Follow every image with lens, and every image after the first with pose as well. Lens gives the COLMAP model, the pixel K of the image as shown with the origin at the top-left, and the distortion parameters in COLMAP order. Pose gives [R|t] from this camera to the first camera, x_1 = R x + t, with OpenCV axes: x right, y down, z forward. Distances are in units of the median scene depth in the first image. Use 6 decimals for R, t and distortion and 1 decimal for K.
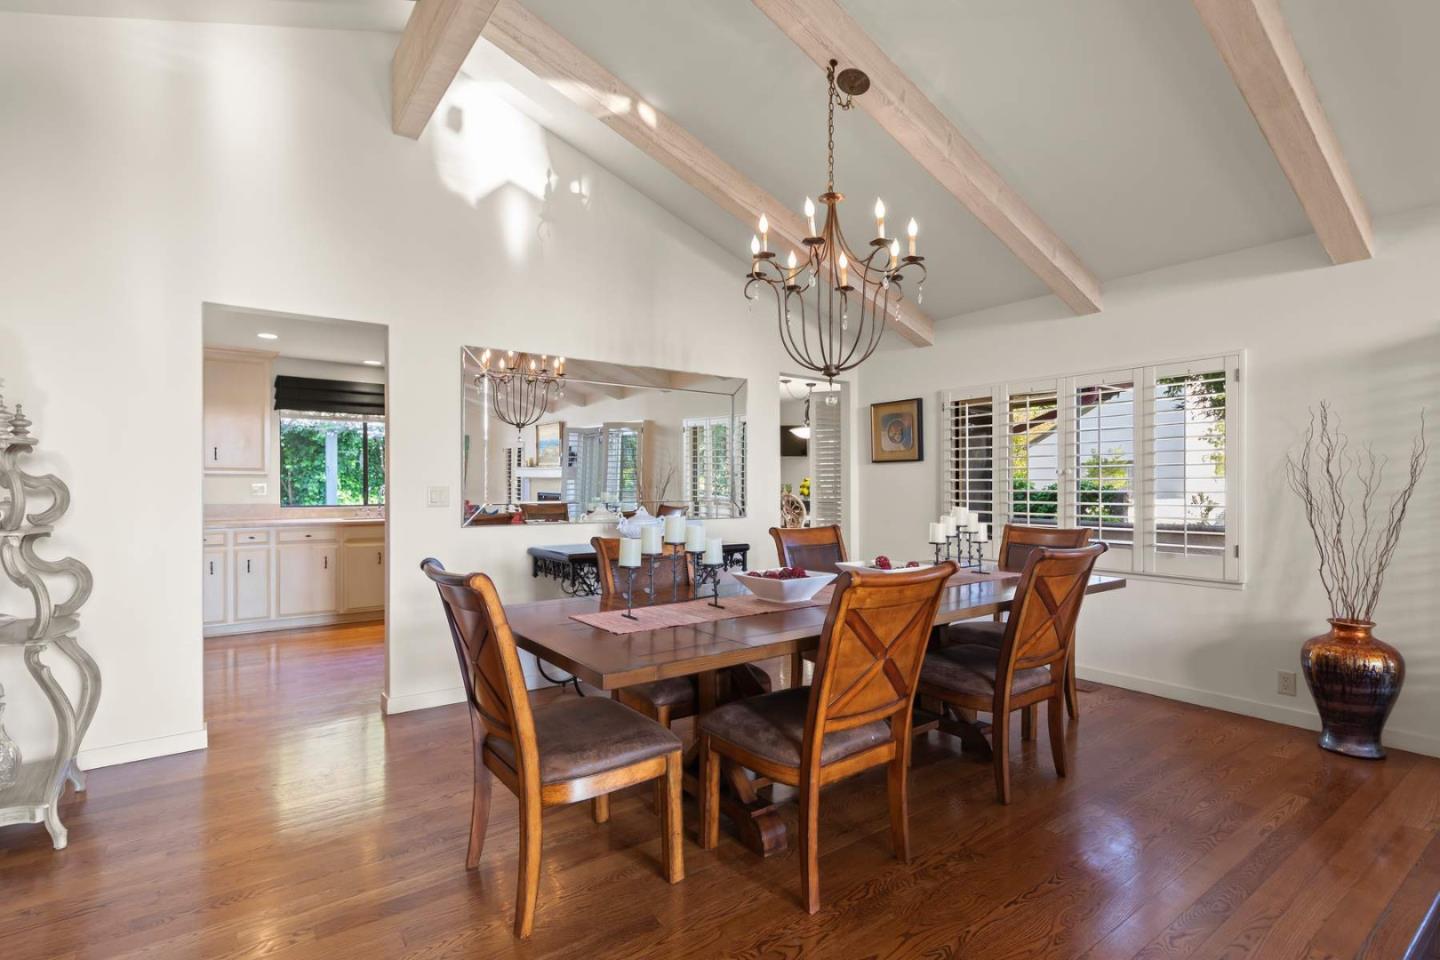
lens RADIAL K [[690.8, 0, 720.0], [0, 690.8, 480.0], [0, 0, 1]] dist [0.001431, 0.000154]
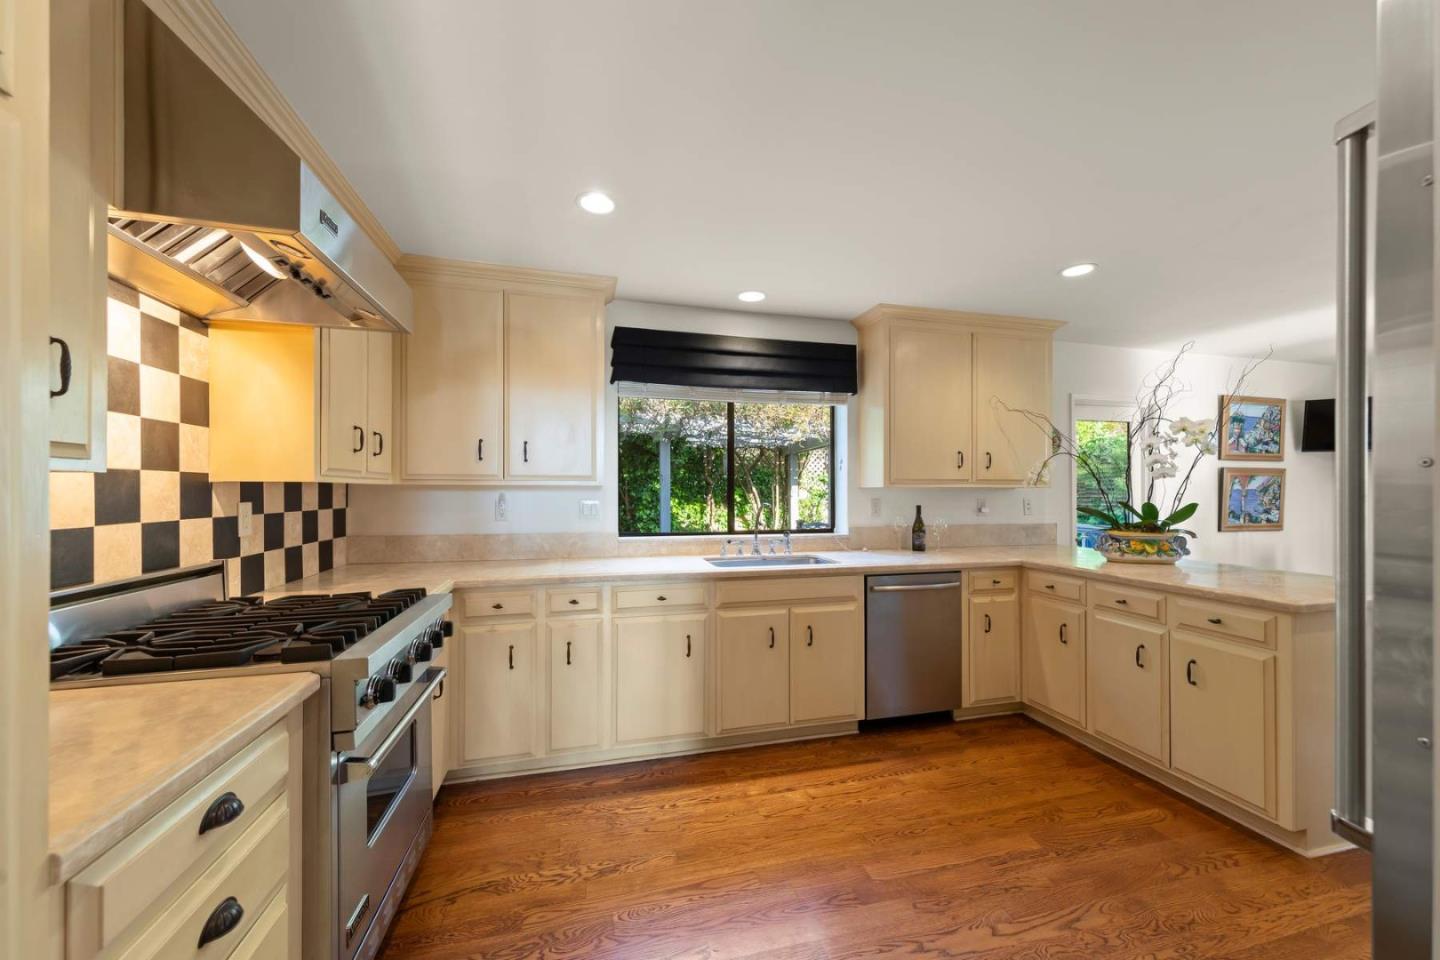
lens RADIAL K [[533.2, 0, 719.1], [0, 533.2, 489.1], [0, 0, 1]] dist [-0.000505, -0.000006]
pose [[0.929428, 0.006529, -0.368947, -0.376420], [-0.004061, 0.999964, 0.007464, -0.009460], [0.368982, -0.005439, 0.929421, 0.590290]]
